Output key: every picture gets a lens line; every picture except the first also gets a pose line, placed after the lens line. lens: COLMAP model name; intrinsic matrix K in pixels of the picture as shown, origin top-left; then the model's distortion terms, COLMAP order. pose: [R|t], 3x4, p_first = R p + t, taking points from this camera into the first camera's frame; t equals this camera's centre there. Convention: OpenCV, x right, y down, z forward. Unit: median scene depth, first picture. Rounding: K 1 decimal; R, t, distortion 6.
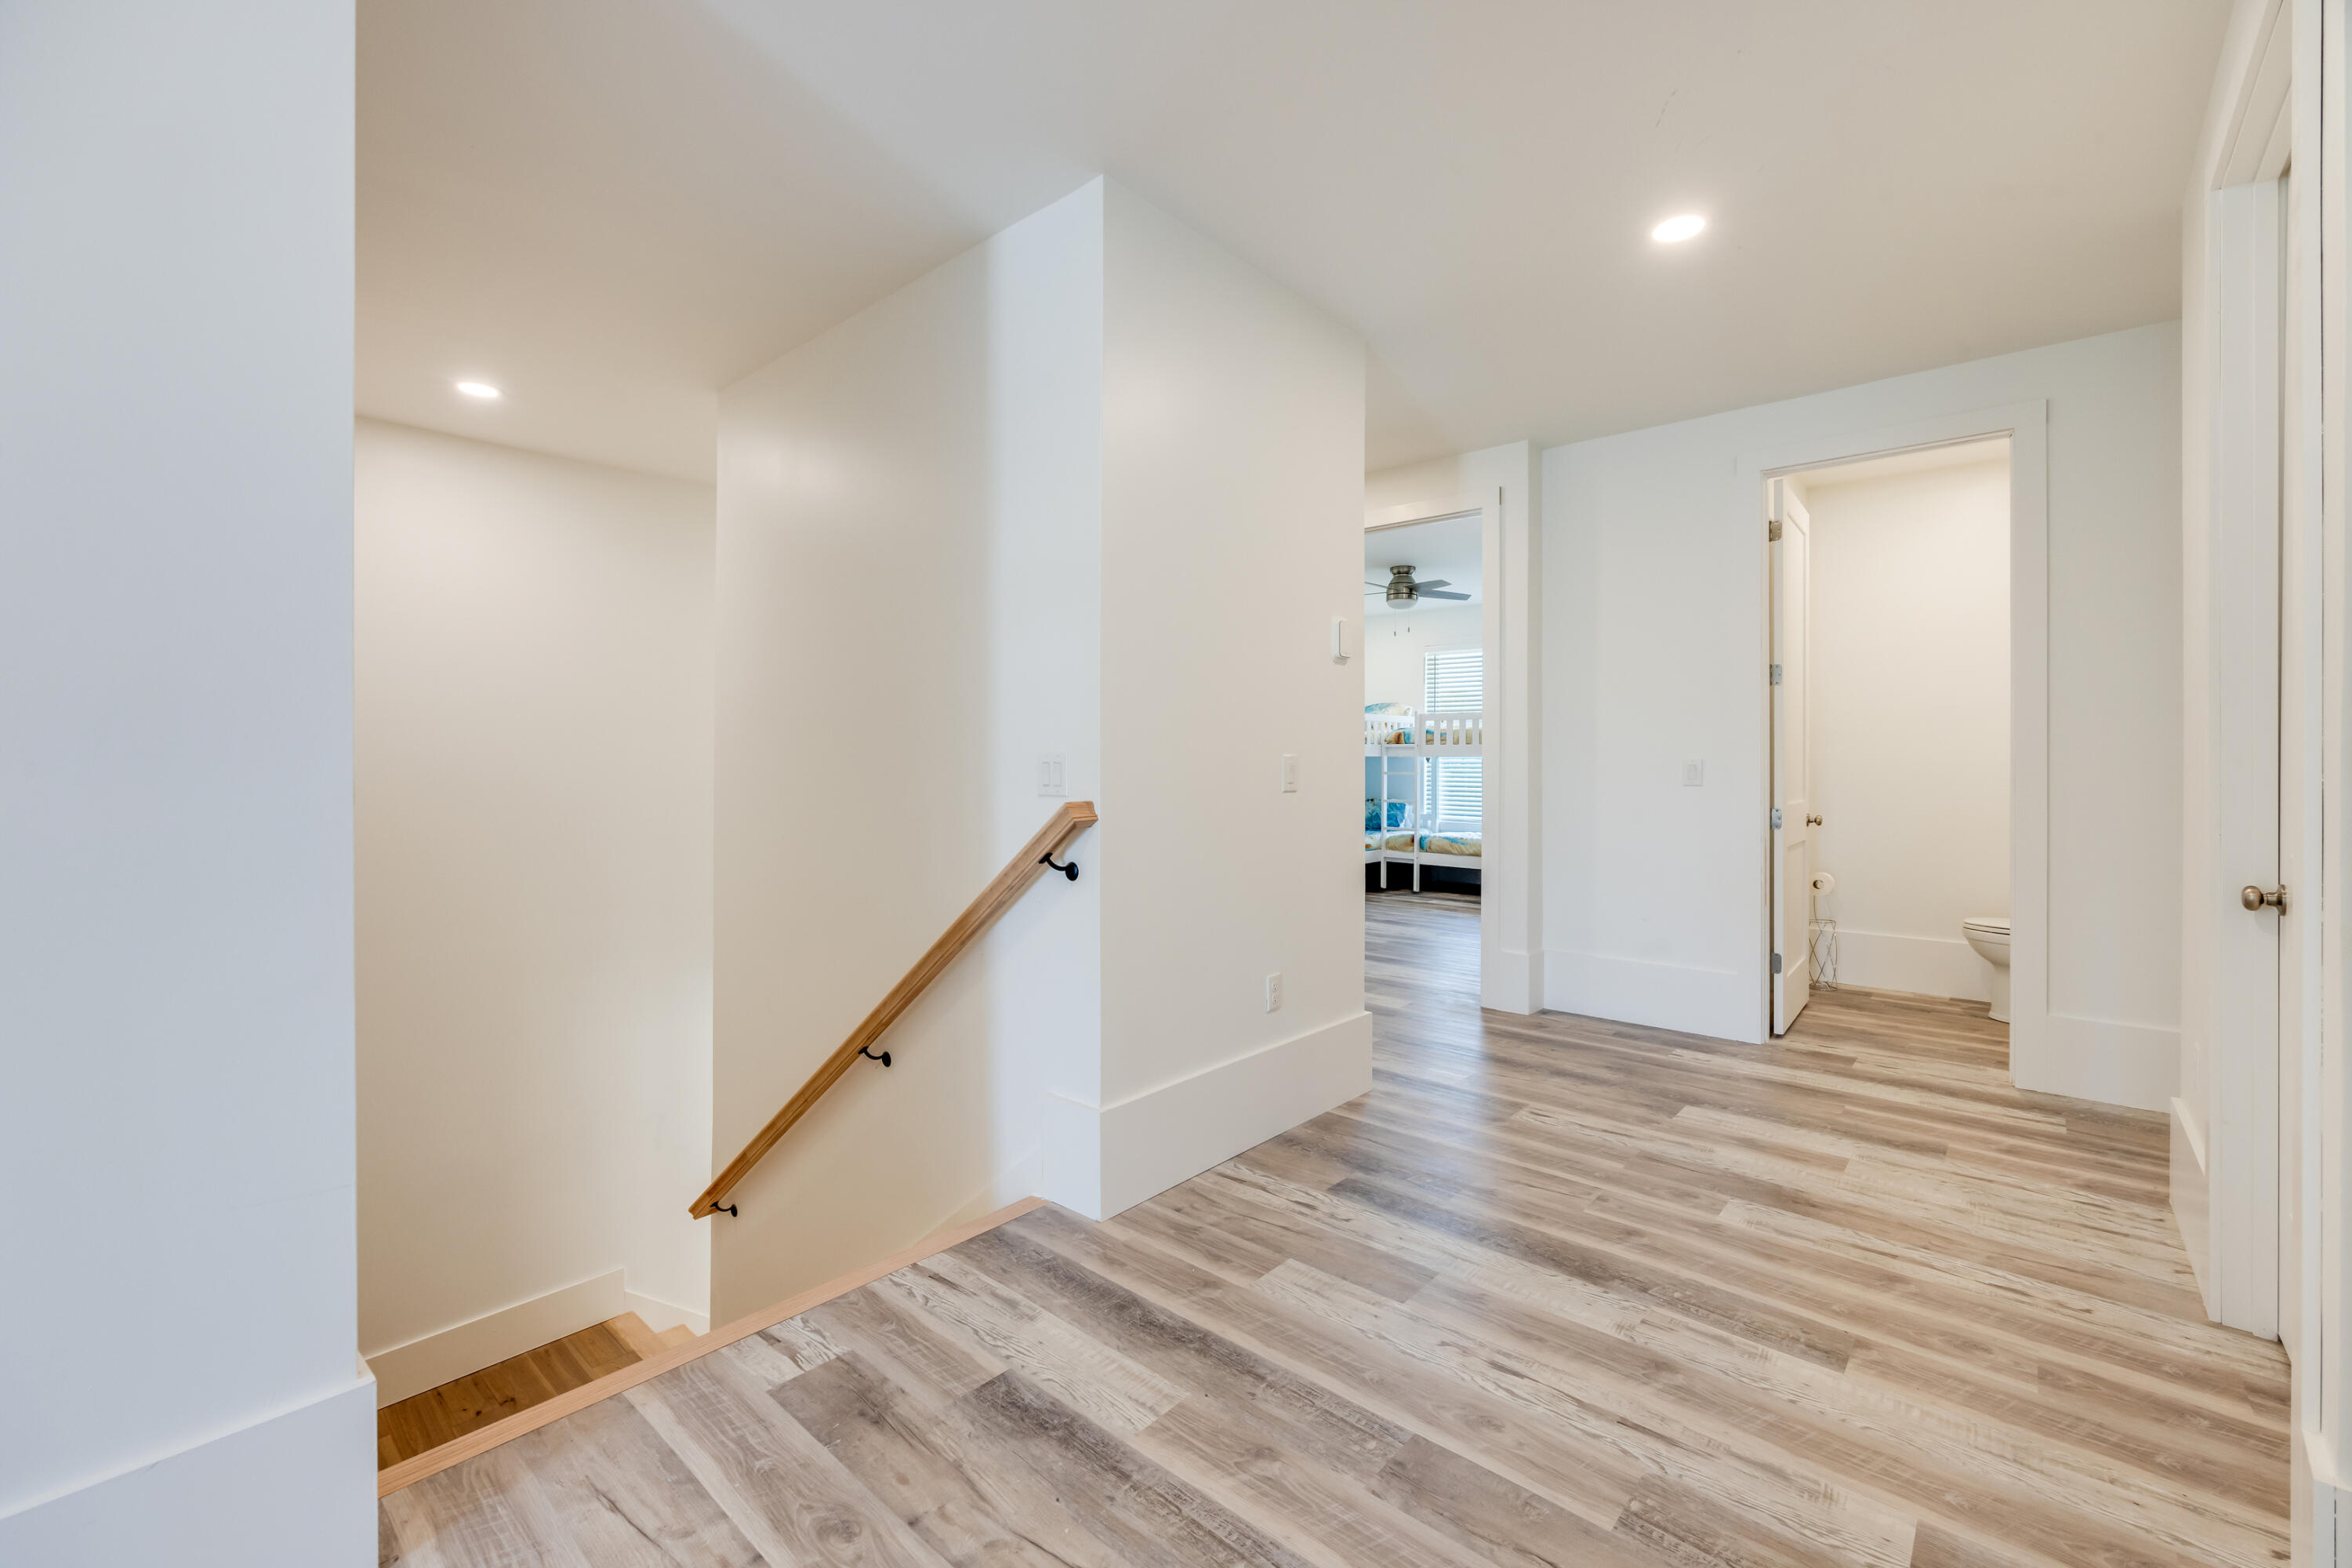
lens RADIAL K [[975.6, 0, 1178.9], [0, 975.6, 762.1], [0, 0, 1]] dist [-0.002459, 0.000322]
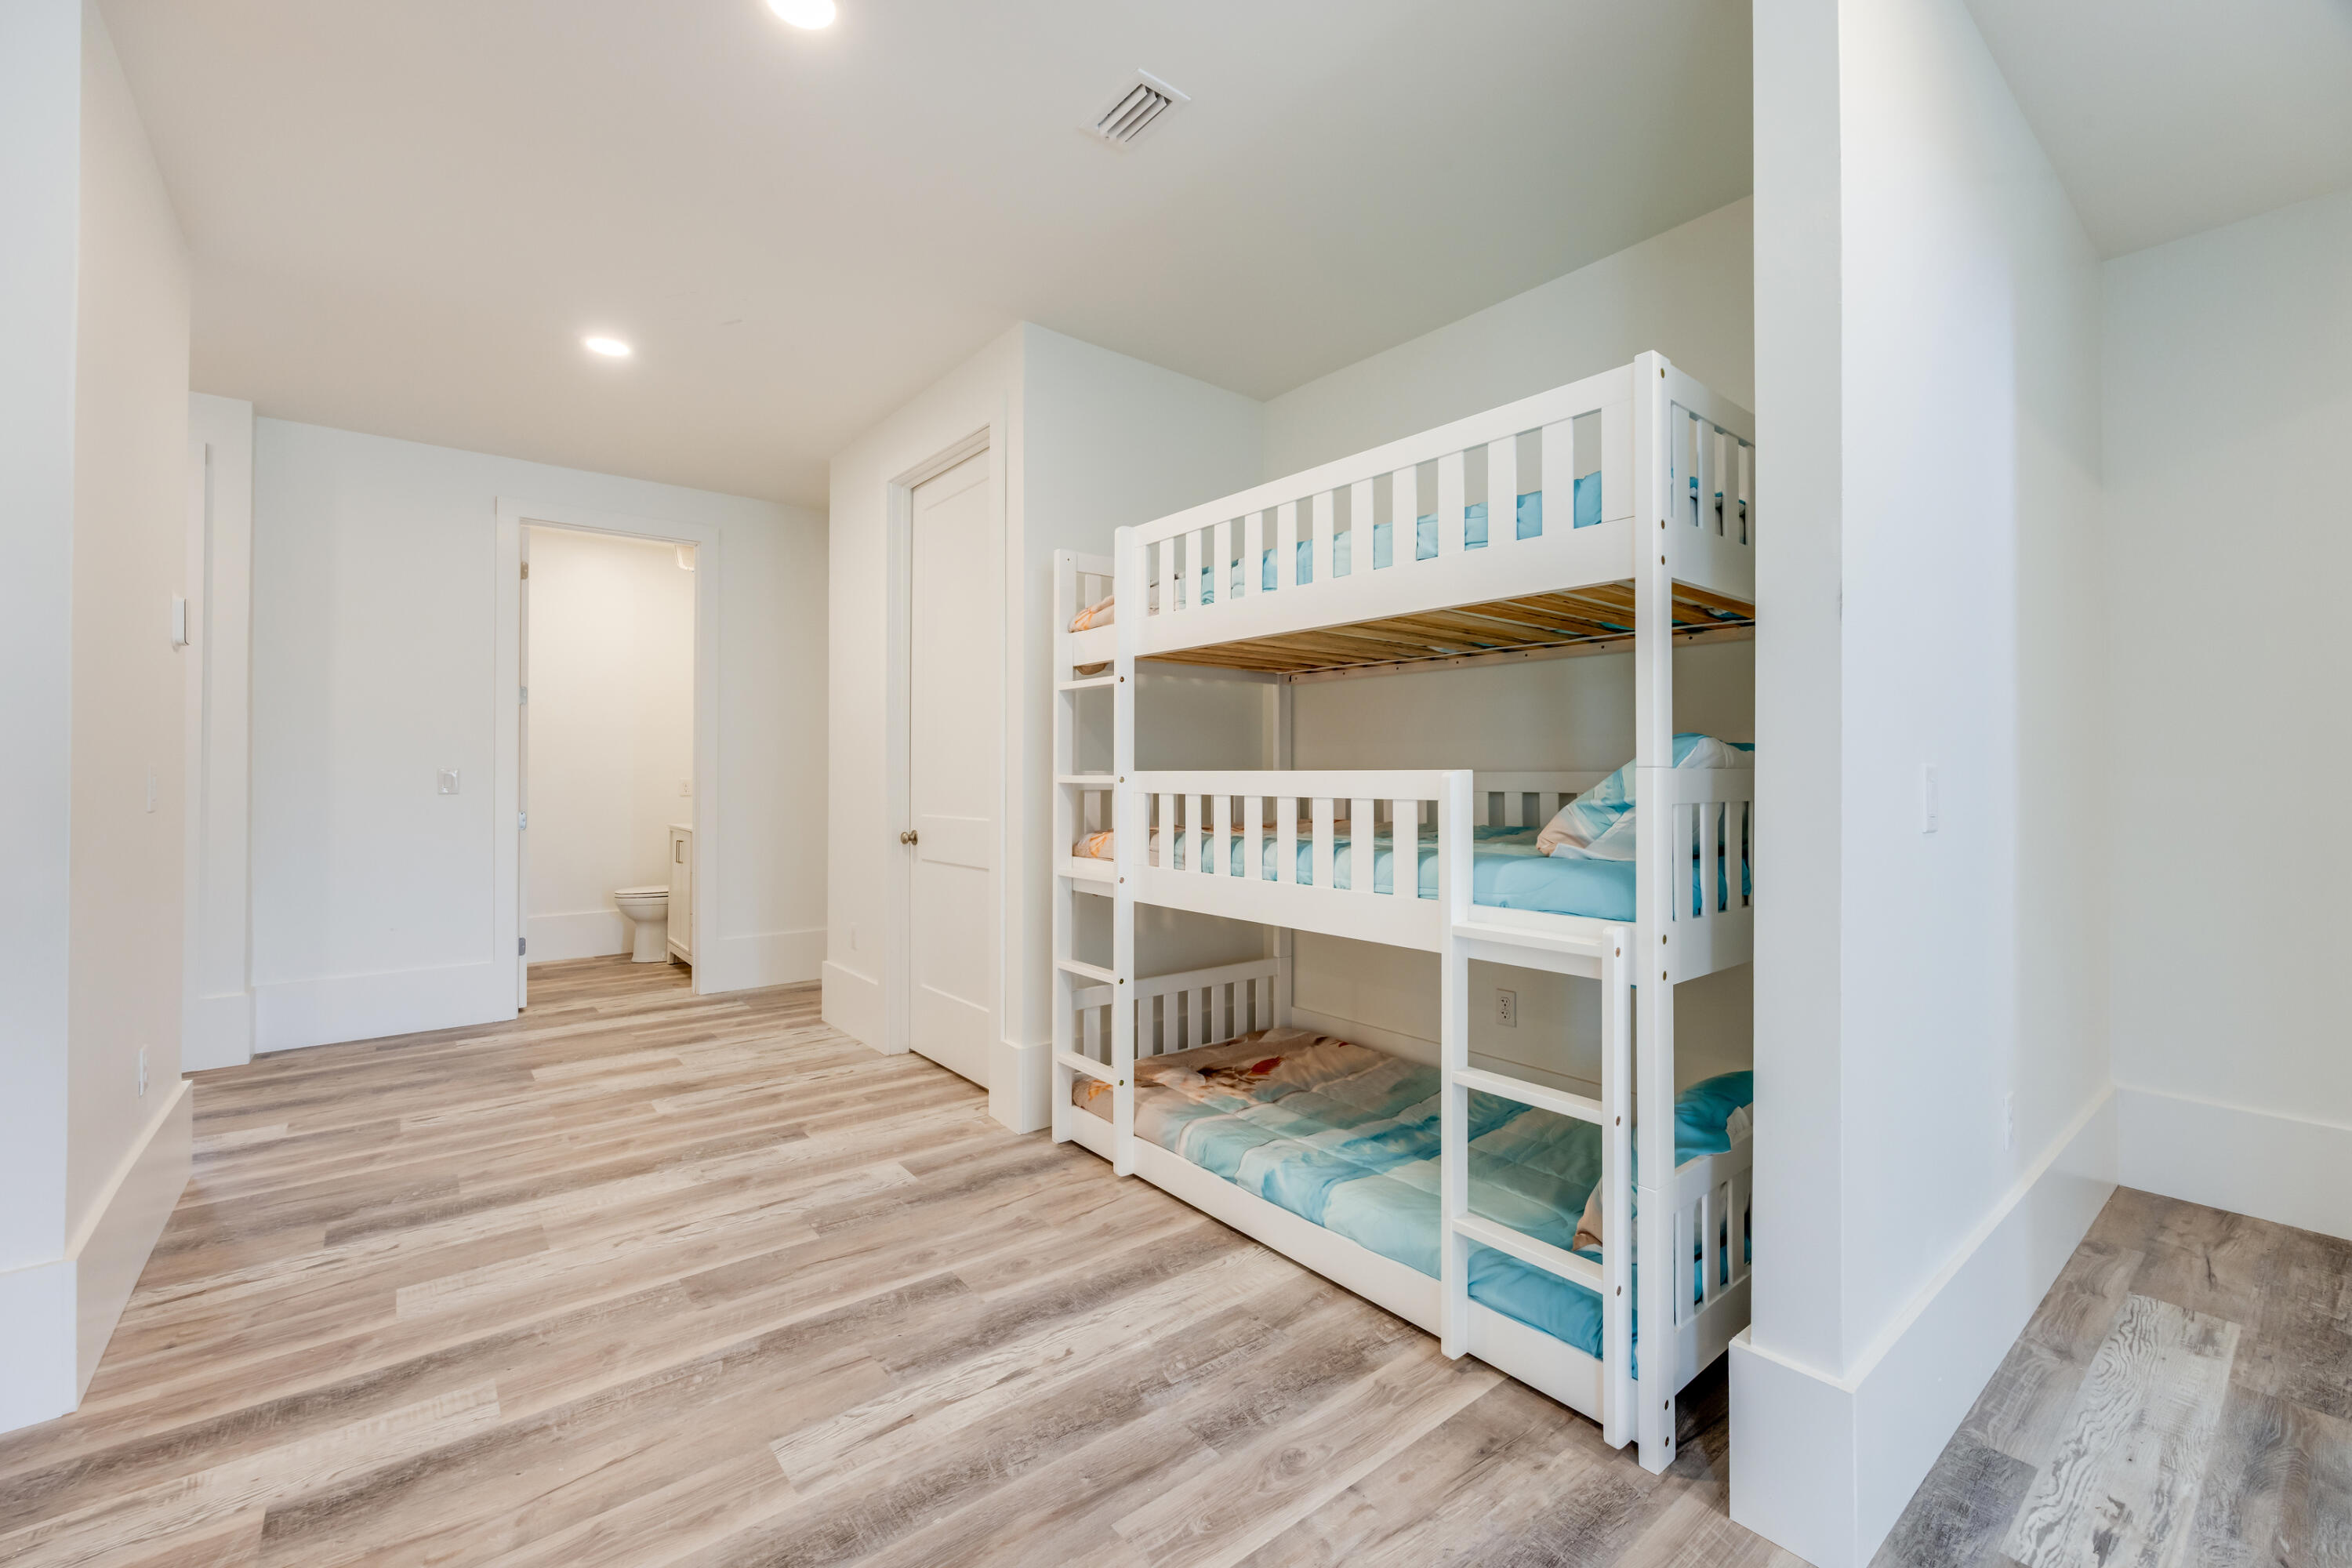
lens RADIAL K [[966.5, 0, 1175.6], [0, 966.5, 778.3], [0, 0, 1]] dist [0.001077, 0.000322]
pose [[0.172432, -0.009037, 0.984980, -0.717250], [0.000984, 0.999959, 0.009002, -0.002415], [-0.985021, -0.000583, 0.172434, 0.083736]]
